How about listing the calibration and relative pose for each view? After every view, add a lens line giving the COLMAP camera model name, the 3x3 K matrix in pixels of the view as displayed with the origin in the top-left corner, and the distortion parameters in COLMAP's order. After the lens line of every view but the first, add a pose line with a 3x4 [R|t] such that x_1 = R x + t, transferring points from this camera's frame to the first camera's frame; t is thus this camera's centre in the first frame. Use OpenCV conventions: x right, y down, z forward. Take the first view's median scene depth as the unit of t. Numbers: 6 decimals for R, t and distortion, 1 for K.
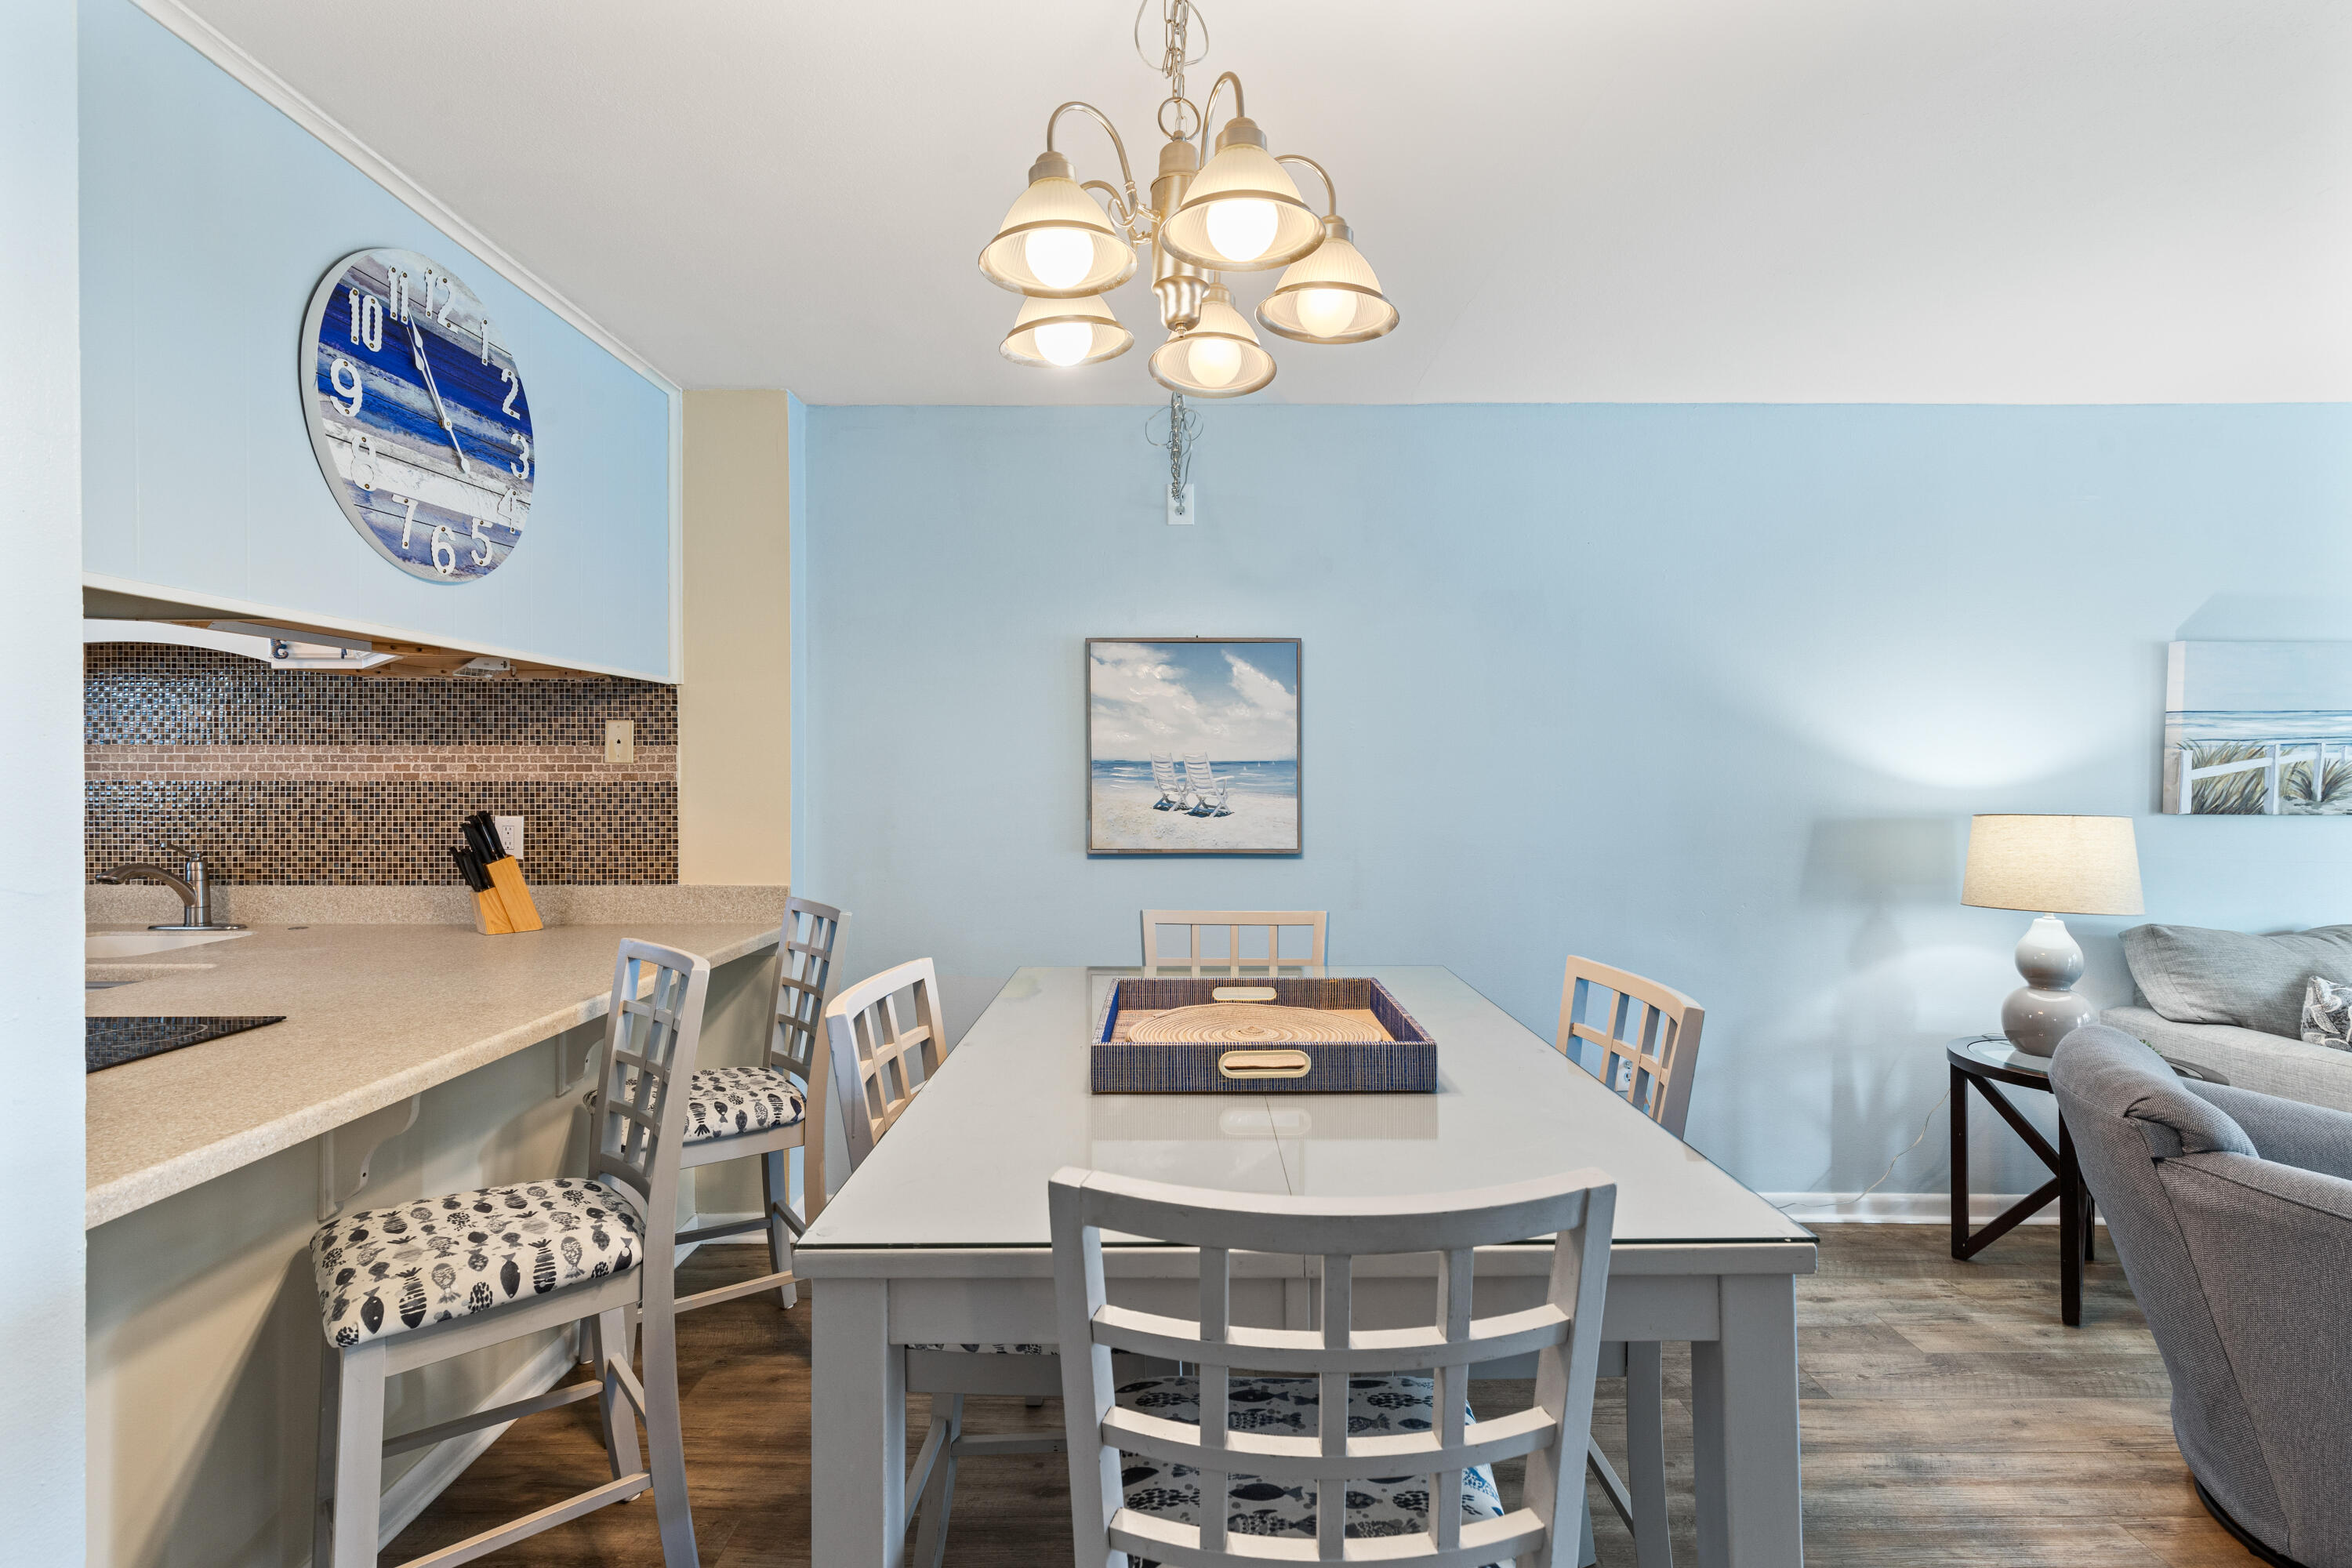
lens RADIAL K [[1078.9, 0, 1176.0], [0, 1078.9, 784.0], [0, 0, 1]] dist [0.008709, 0.000044]
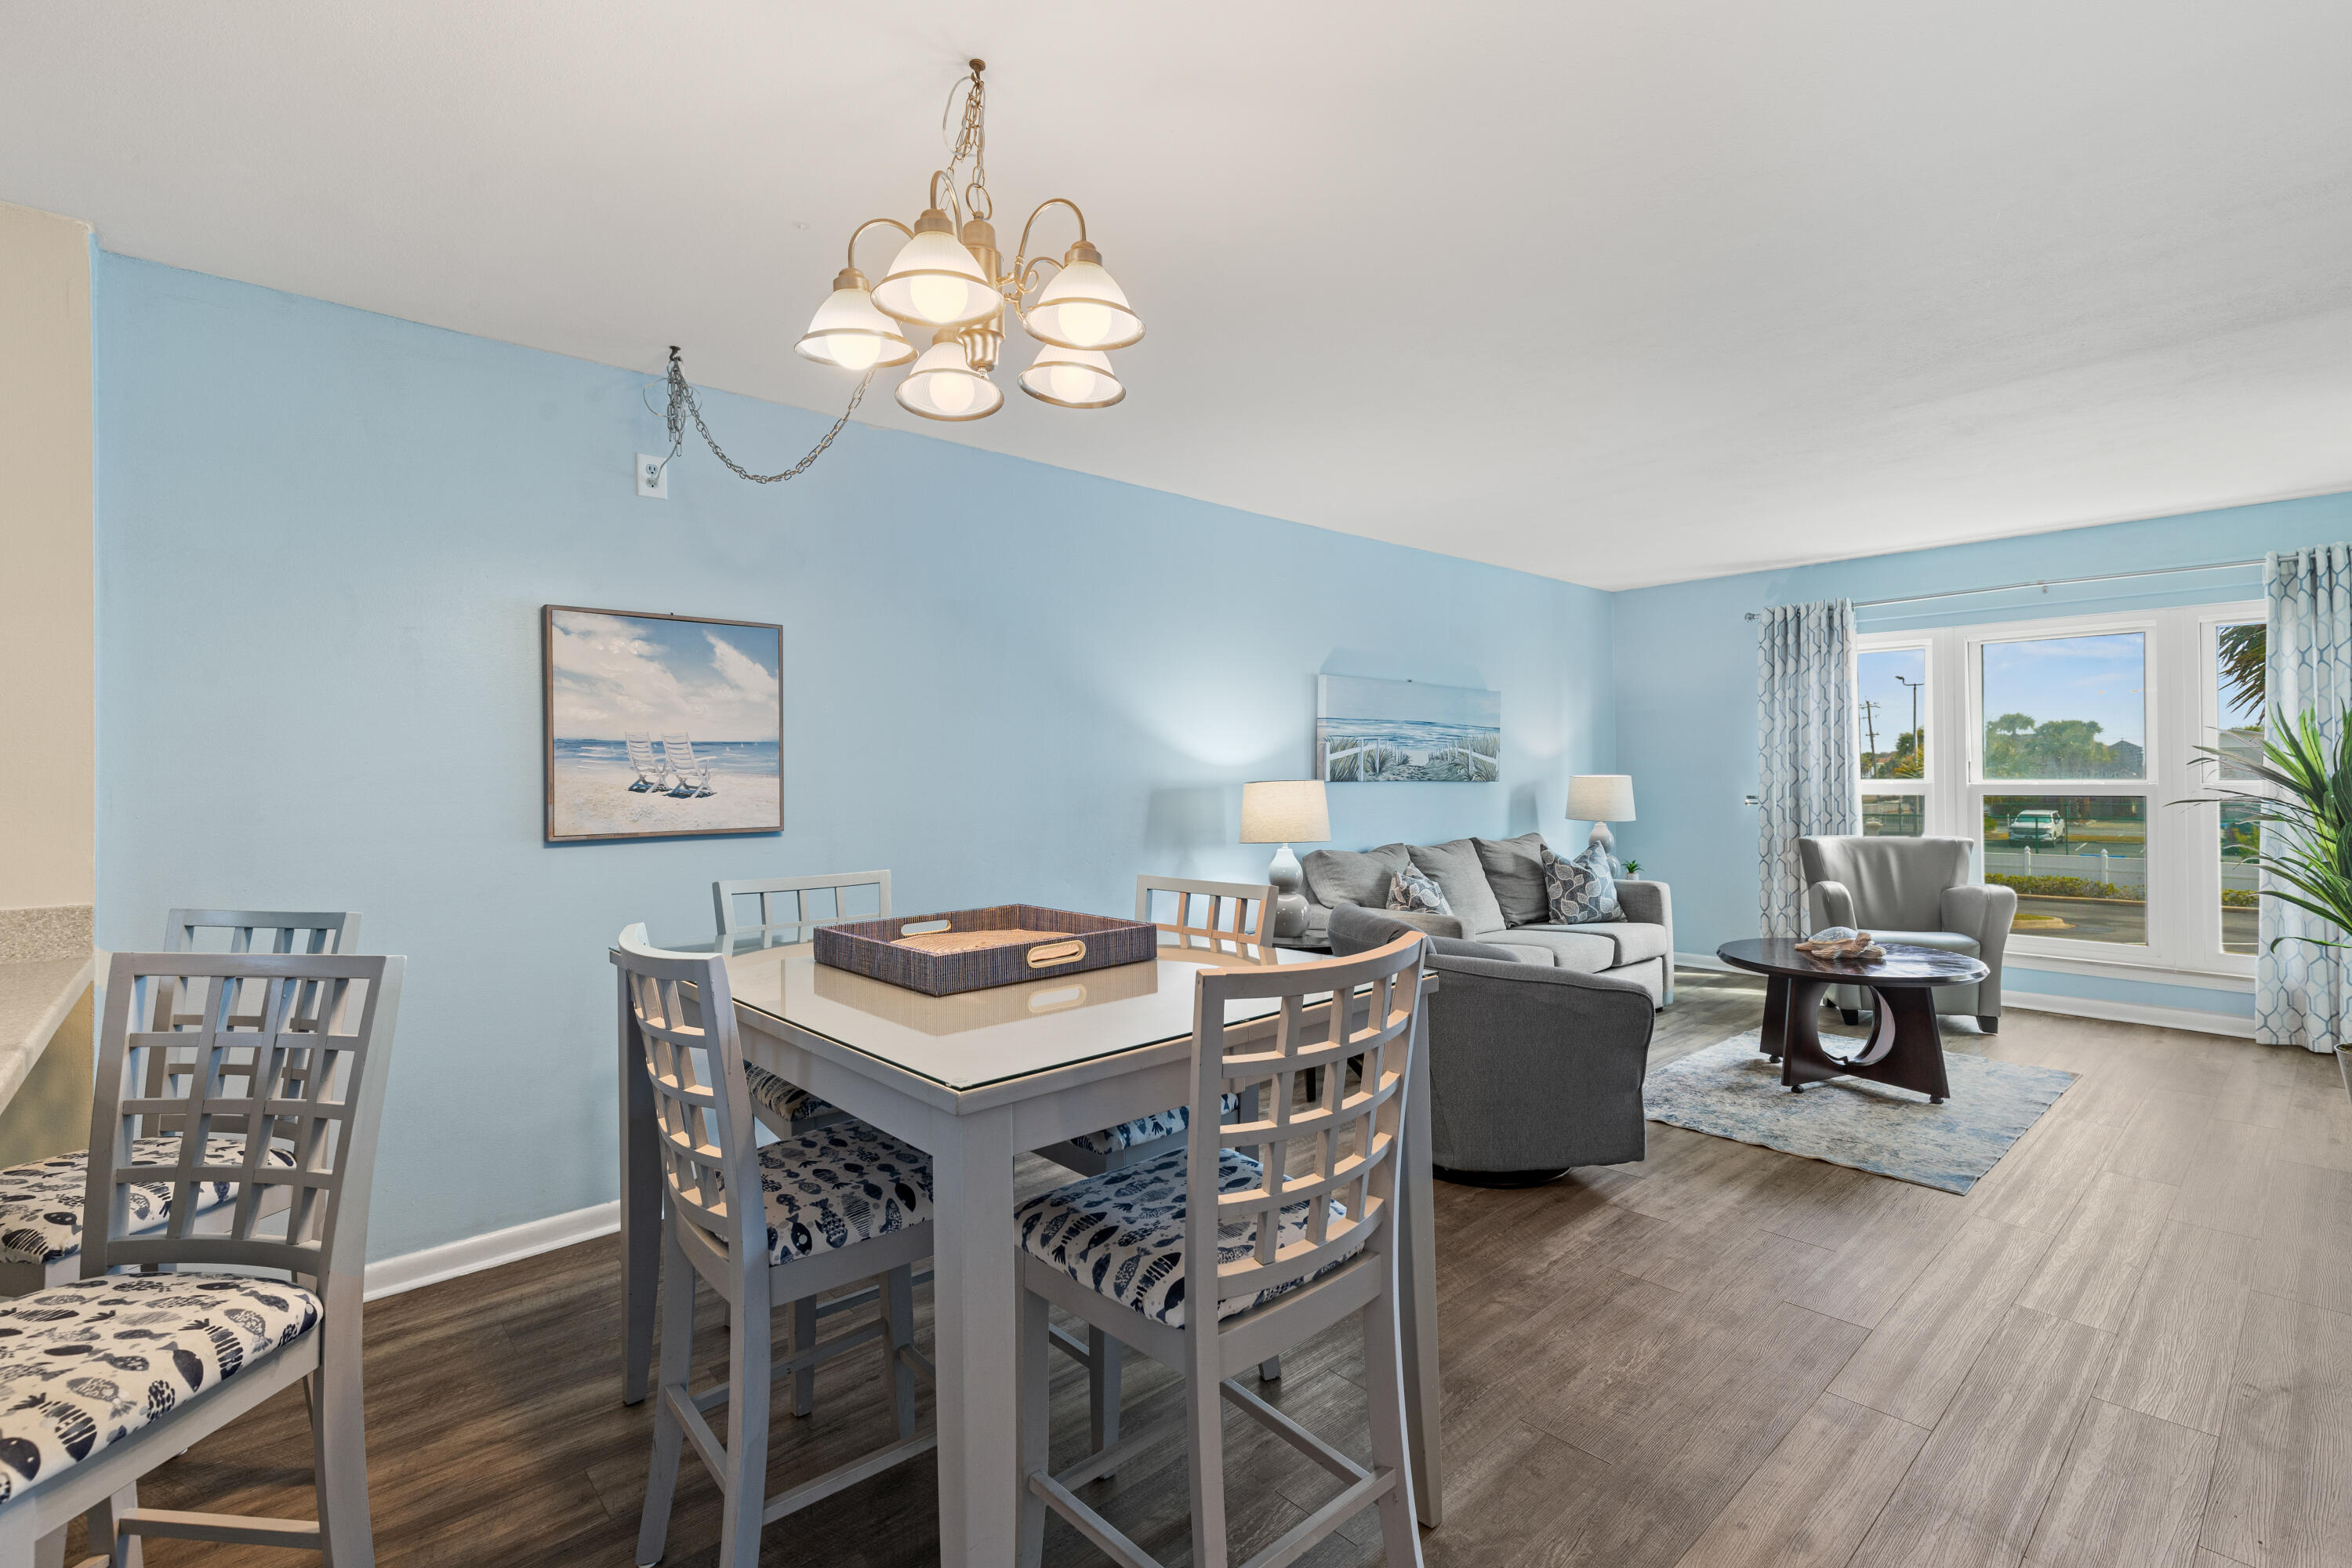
lens RADIAL K [[1057.5, 0, 1176.0], [0, 1057.5, 784.0], [0, 0, 1]] dist [0.003063, 0.000477]
pose [[0.744599, -0.014506, 0.667354, -0.289343], [0.017839, 0.999839, 0.001829, 0.024382], [-0.667273, 0.010543, 0.744738, -0.019528]]
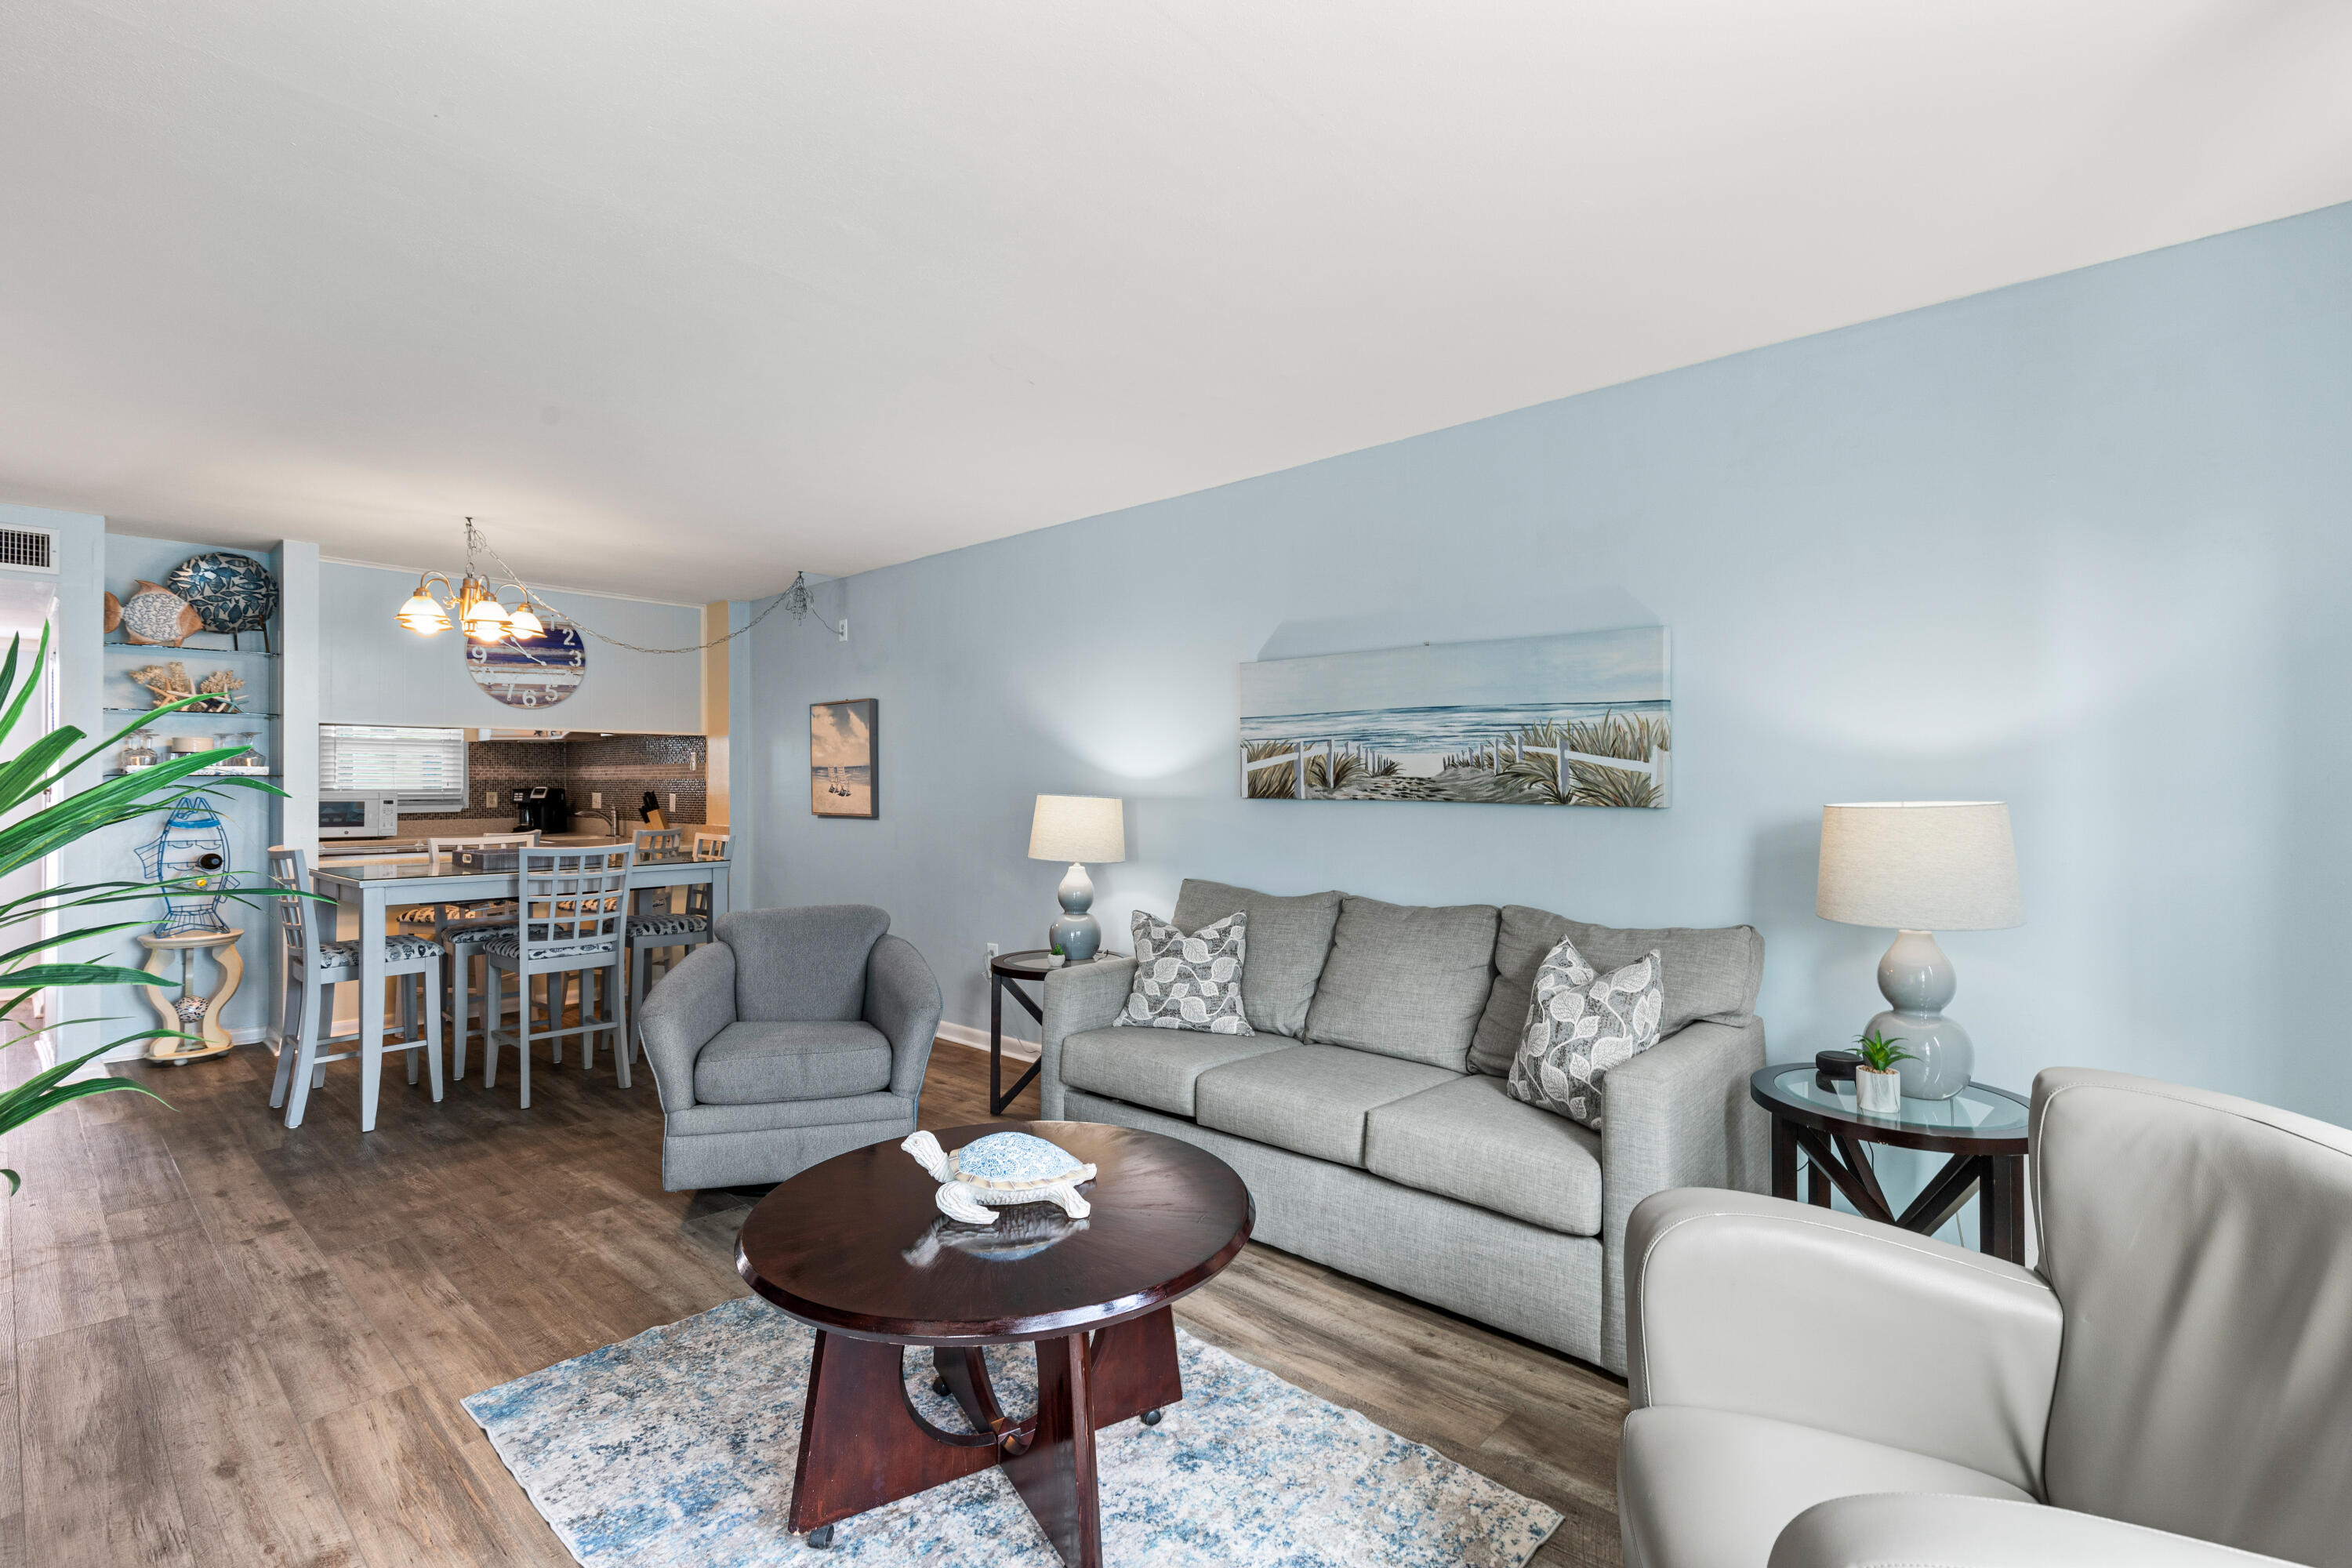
lens RADIAL K [[1057.5, 0, 1176.0], [0, 1057.5, 784.0], [0, 0, 1]] dist [0.003063, 0.000477]
pose [[0.742377, -0.002322, -0.669978, 1.710583], [-0.007438, 0.999904, -0.011707, 0.026468], [0.669941, 0.013674, 0.742289, 0.024210]]
